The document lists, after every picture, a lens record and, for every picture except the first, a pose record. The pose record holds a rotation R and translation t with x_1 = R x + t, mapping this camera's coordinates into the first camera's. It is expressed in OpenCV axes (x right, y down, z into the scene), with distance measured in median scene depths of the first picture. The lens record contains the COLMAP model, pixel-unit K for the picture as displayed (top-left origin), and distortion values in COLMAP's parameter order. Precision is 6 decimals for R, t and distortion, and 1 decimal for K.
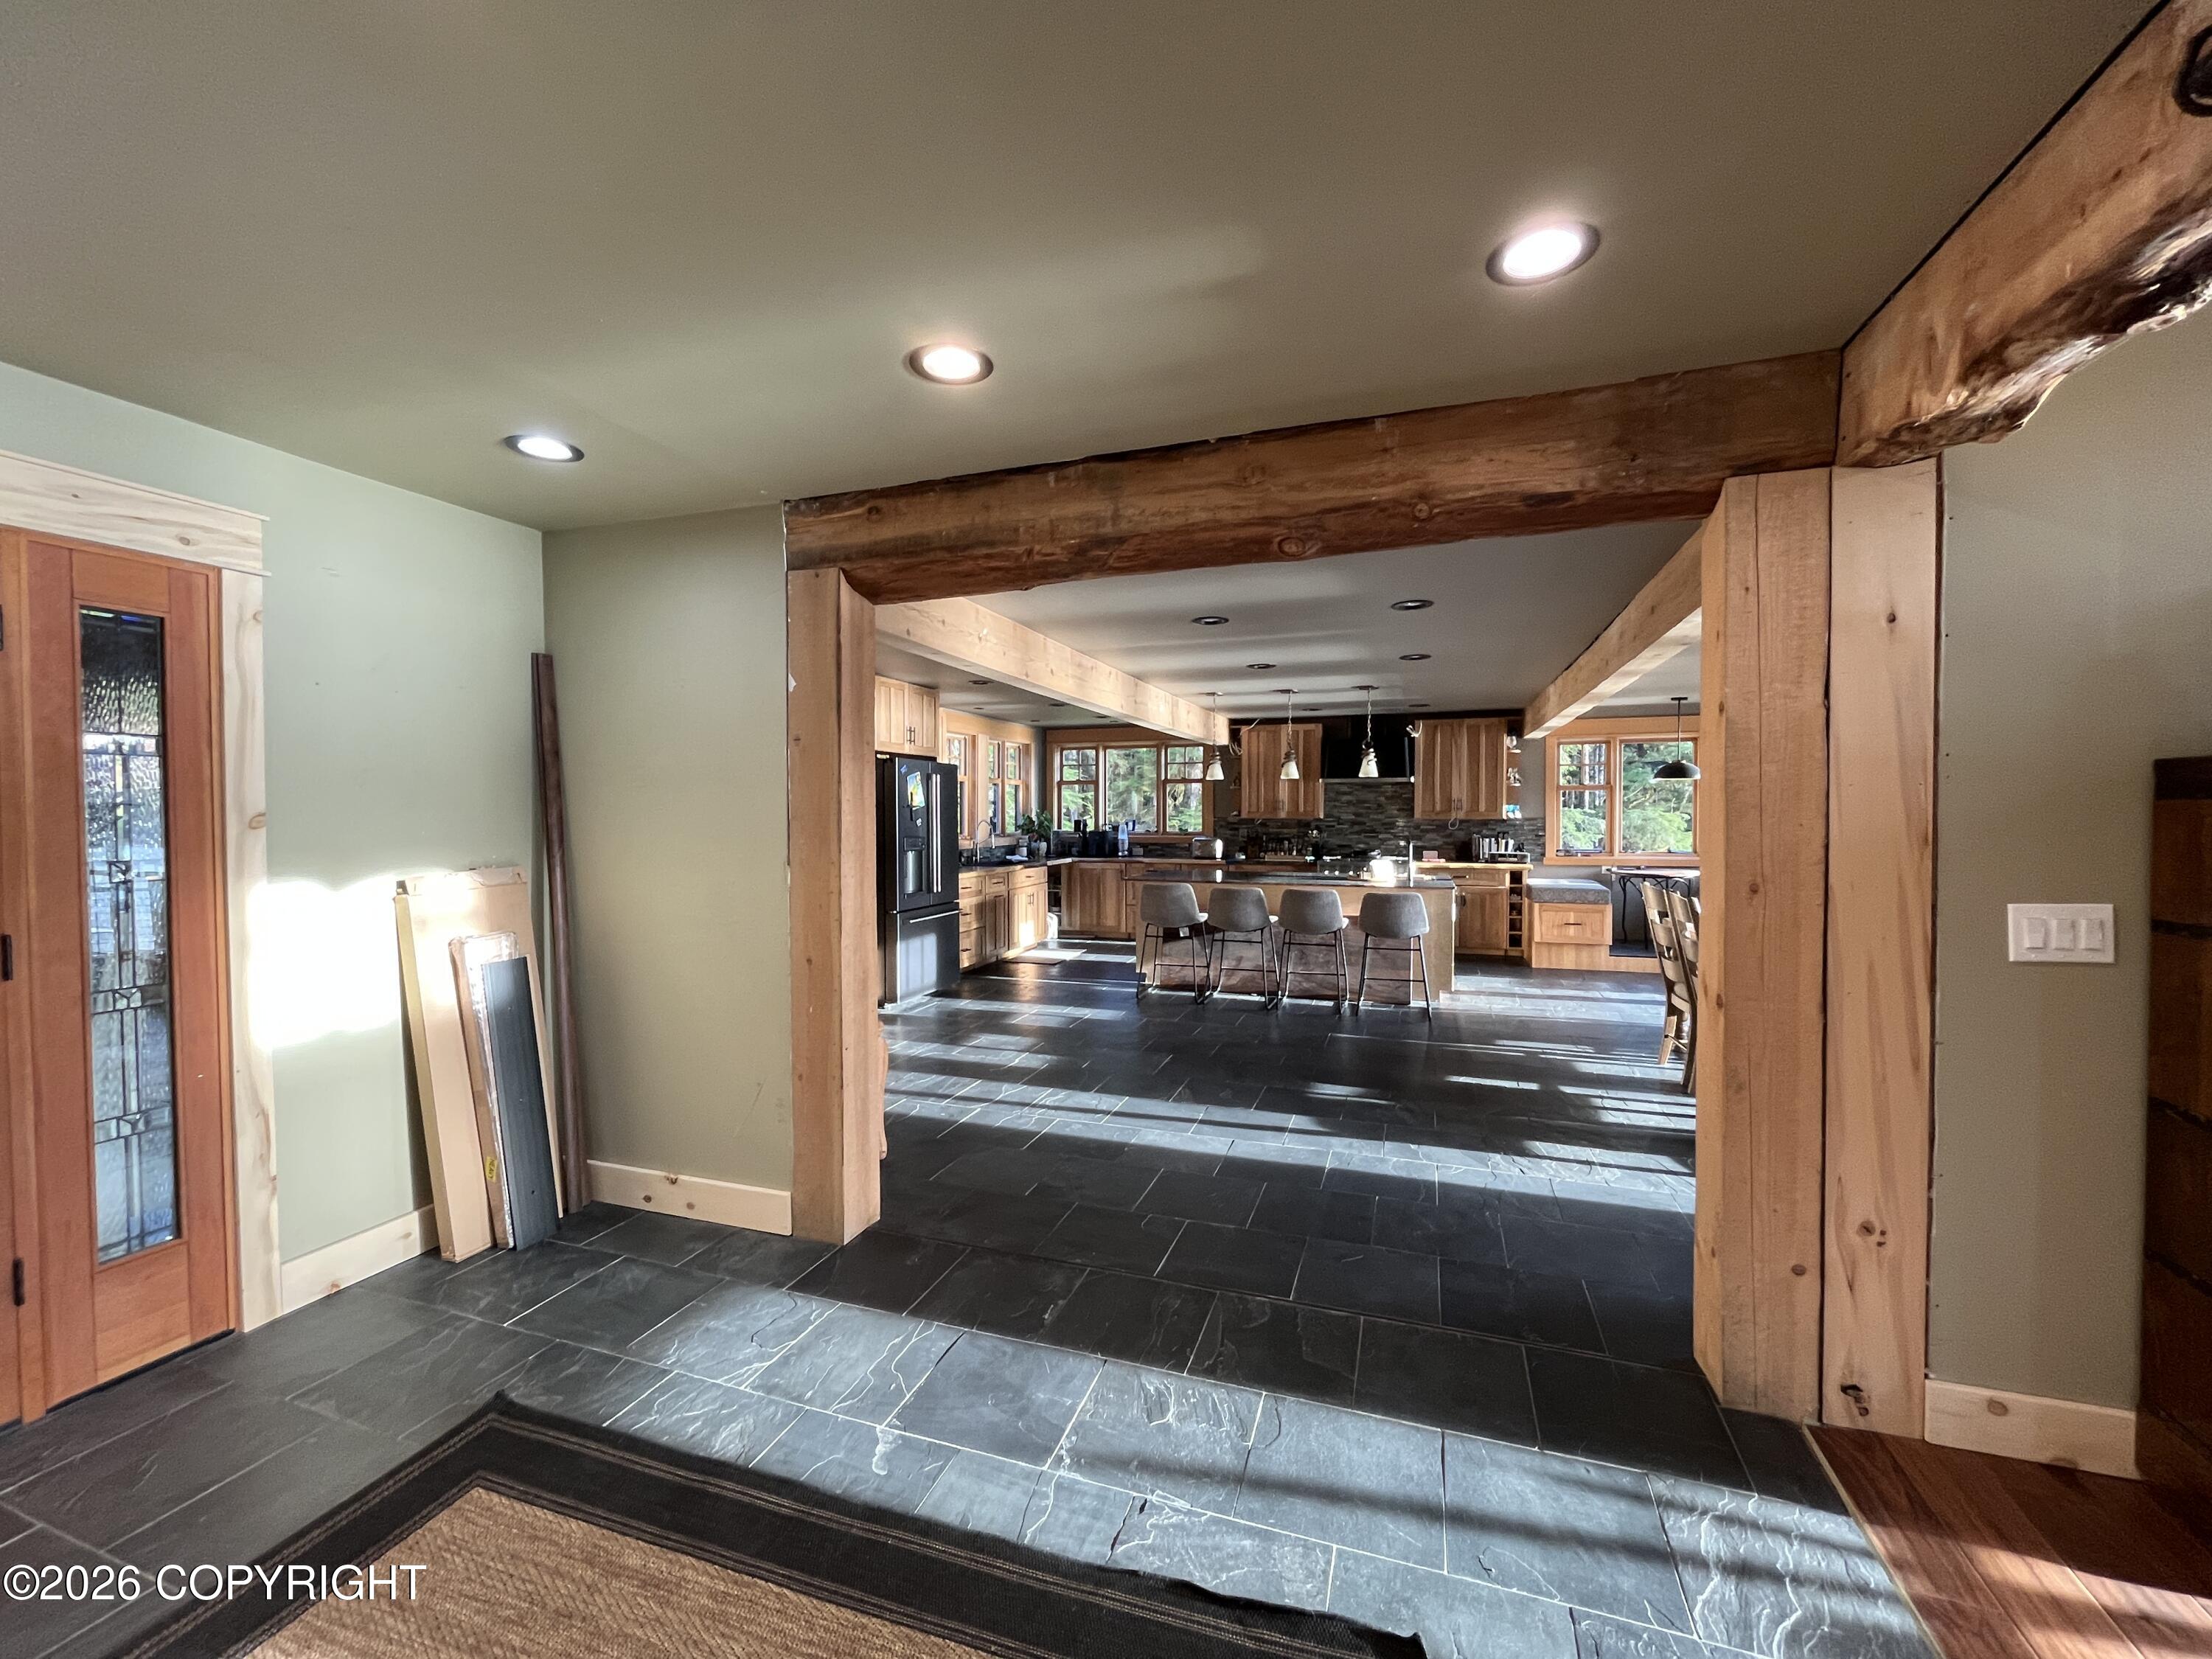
lens RADIAL K [[900.6, 0, 1107.4], [0, 900.6, 830.1], [0, 0, 1]] dist [-0.002231, -0.000072]
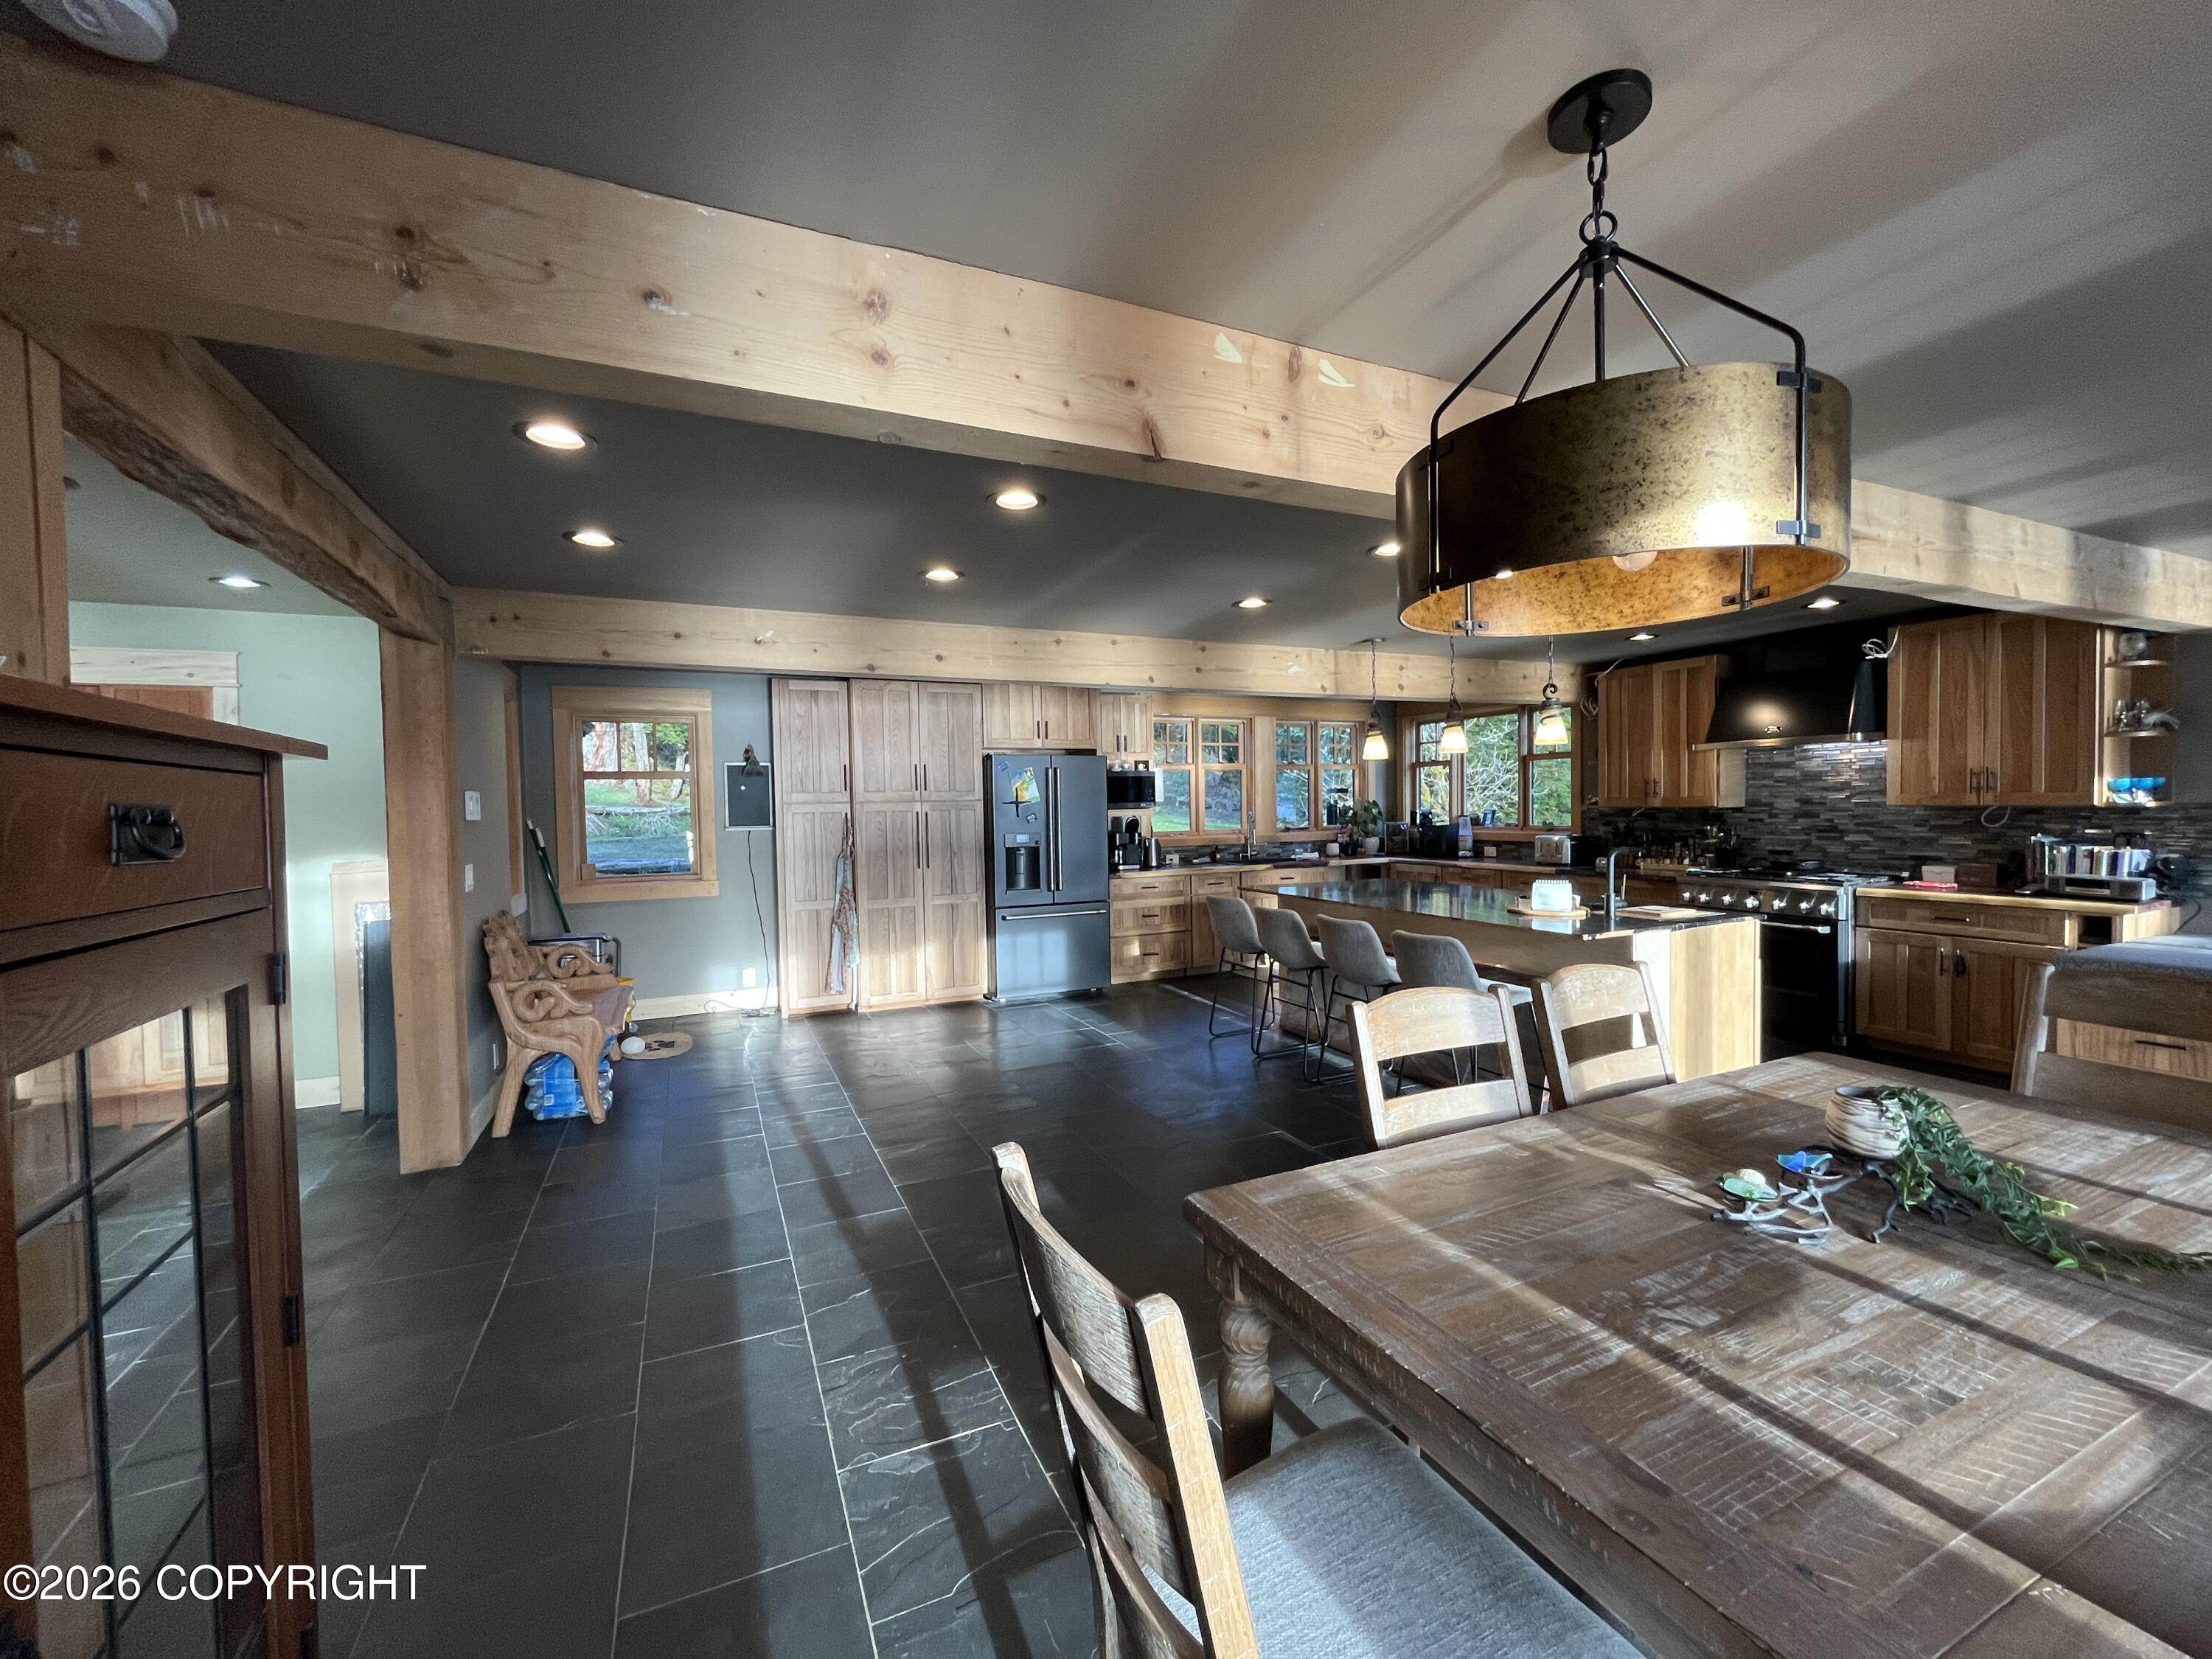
lens RADIAL K [[900.6, 0, 1107.4], [0, 900.6, 830.1], [0, 0, 1]] dist [-0.002231, -0.000072]
pose [[0.692564, 0.011917, -0.721258, 0.417531], [0.000927, 0.999848, 0.017410, -0.009142], [0.721356, -0.012727, 0.692447, 0.281209]]
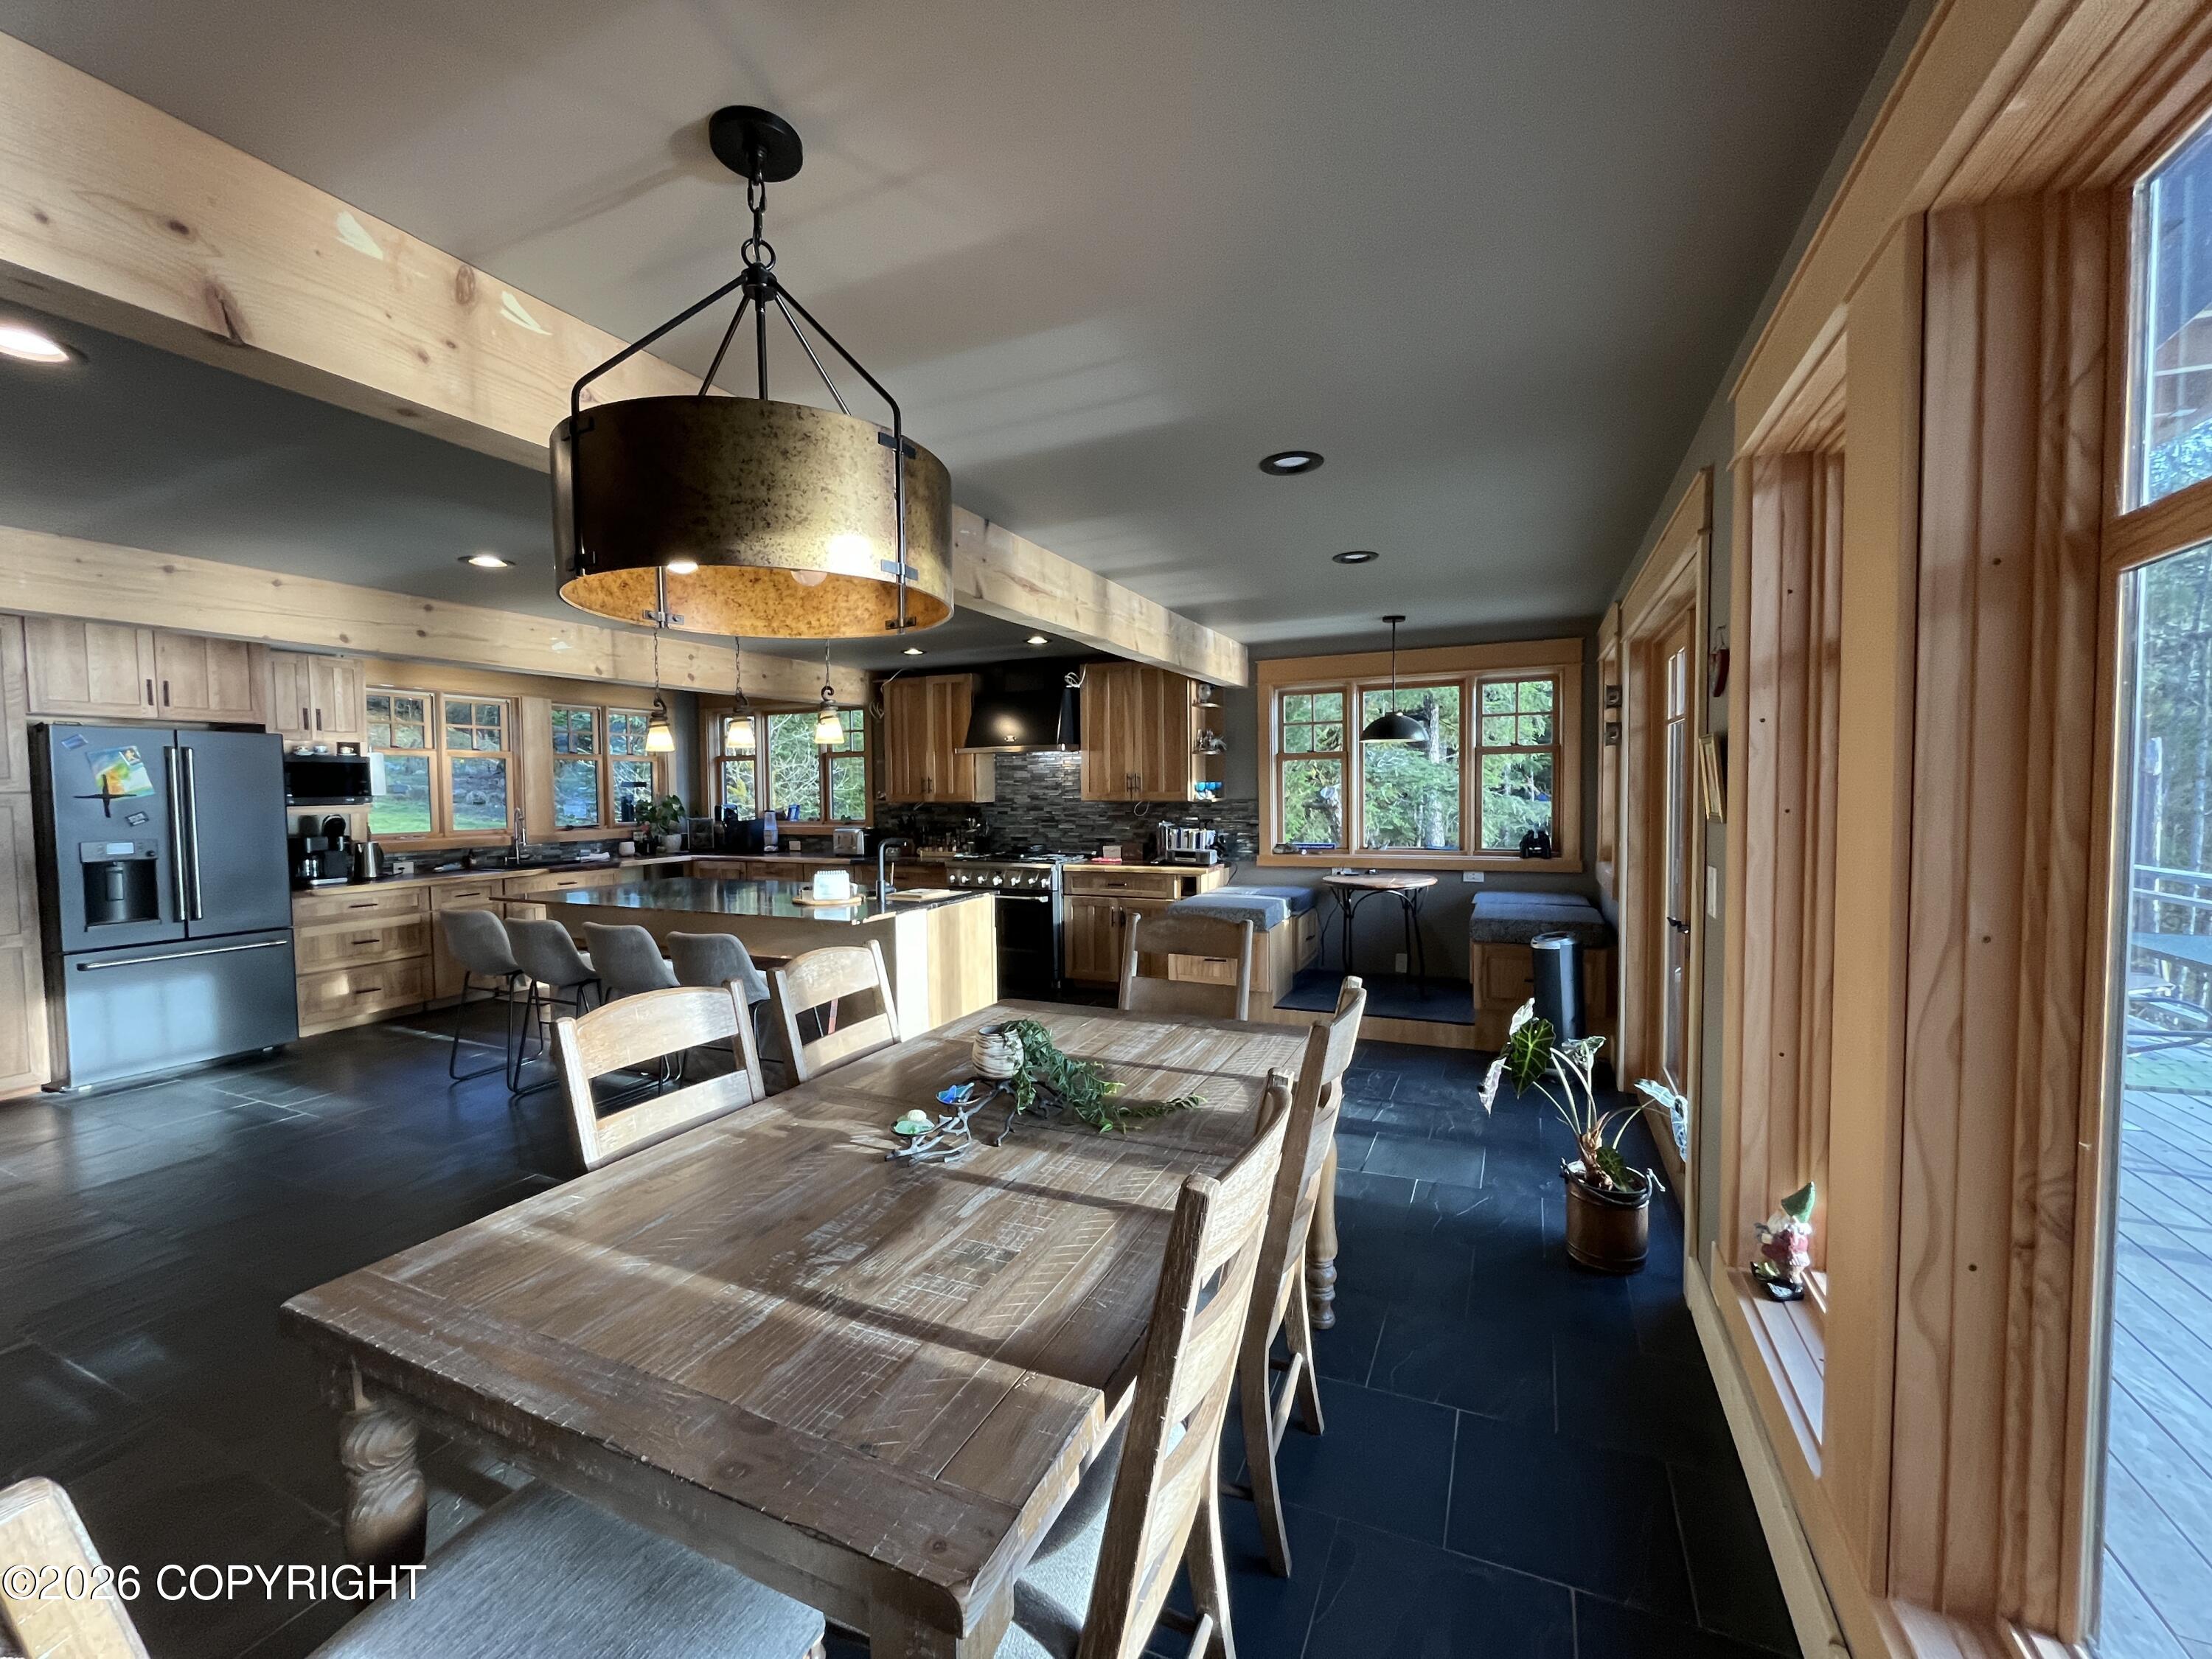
lens RADIAL K [[900.6, 0, 1107.4], [0, 900.6, 830.1], [0, 0, 1]] dist [-0.002231, -0.000072]
pose [[0.995467, -0.004246, -0.095008, 0.440371], [0.006732, 0.999643, 0.025856, -0.009264], [0.094864, -0.026378, 0.995141, 0.290801]]
